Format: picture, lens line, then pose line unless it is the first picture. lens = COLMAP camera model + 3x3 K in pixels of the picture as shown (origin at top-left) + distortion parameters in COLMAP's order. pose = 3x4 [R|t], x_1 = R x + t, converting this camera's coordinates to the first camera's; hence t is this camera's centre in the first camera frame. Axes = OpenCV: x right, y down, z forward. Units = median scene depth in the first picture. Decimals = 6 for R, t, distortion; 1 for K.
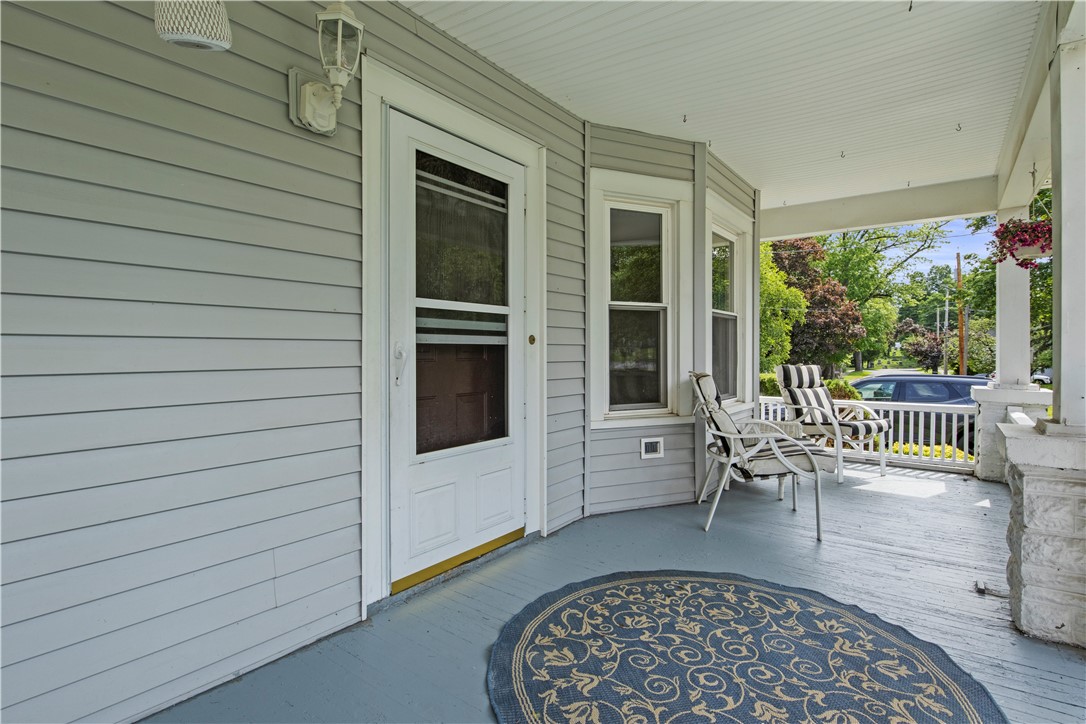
lens RADIAL K [[550.0, 0, 545.2], [0, 550.0, 351.7], [0, 0, 1]] dist [-0.019375, 0.000005]
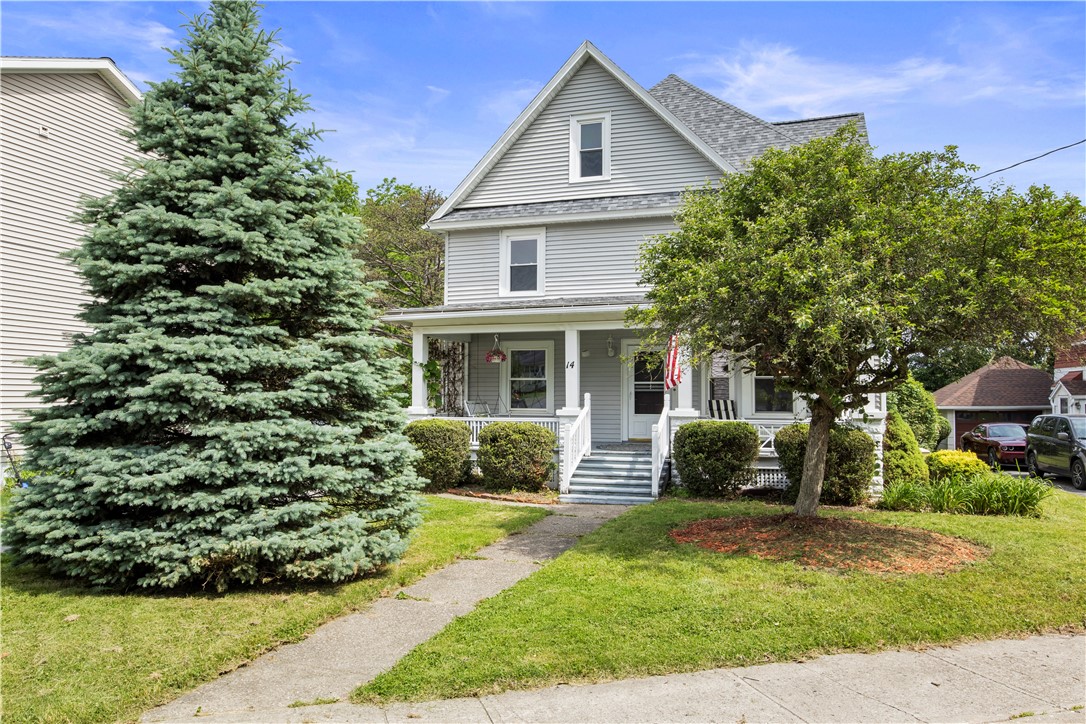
lens RADIAL K [[742.3, 0, 543.0], [0, 742.3, 362.0], [0, 0, 1]] dist [-0.001939, -0.000407]
pose [[0.312374, -0.042413, -0.949012, 6.283441], [-0.006764, 0.998878, -0.046868, 0.045437], [0.949935, 0.021059, 0.311736, -1.998997]]
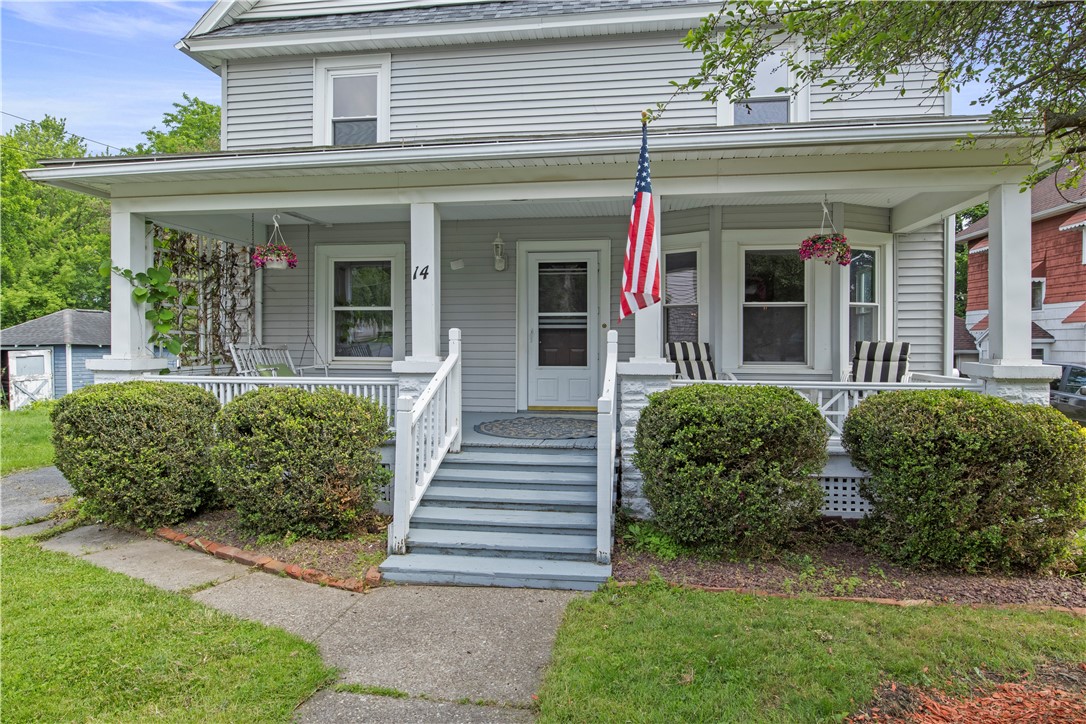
lens RADIAL K [[637.4, 0, 539.2], [0, 637.4, 348.4], [0, 0, 1]] dist [0.002969, 0.000879]
pose [[0.460856, 0.009787, -0.887421, 3.058531], [-0.006075, 0.999951, 0.007873, 0.073729], [0.887454, 0.001763, 0.460893, -0.632806]]
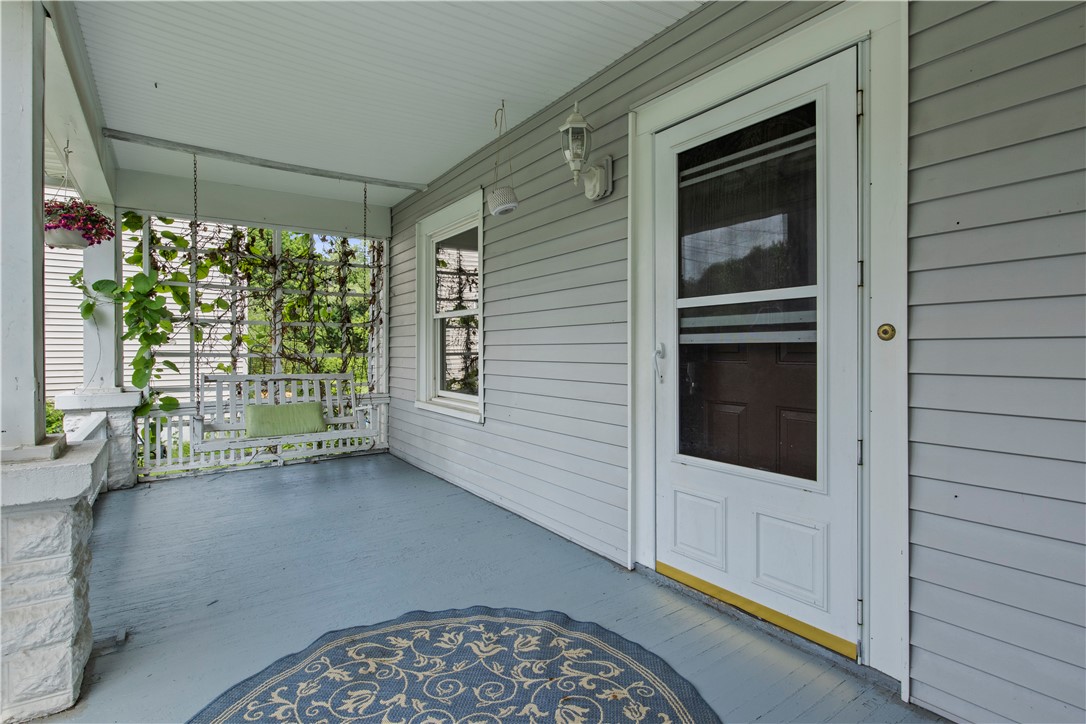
lens RADIAL K [[550.0, 0, 545.2], [0, 550.0, 351.7], [0, 0, 1]] dist [-0.019375, 0.000005]
pose [[-0.341793, 0.001229, -0.939774, 0.867939], [-0.002812, 0.999993, 0.002330, -0.003191], [0.939771, 0.003439, -0.341788, 1.205271]]
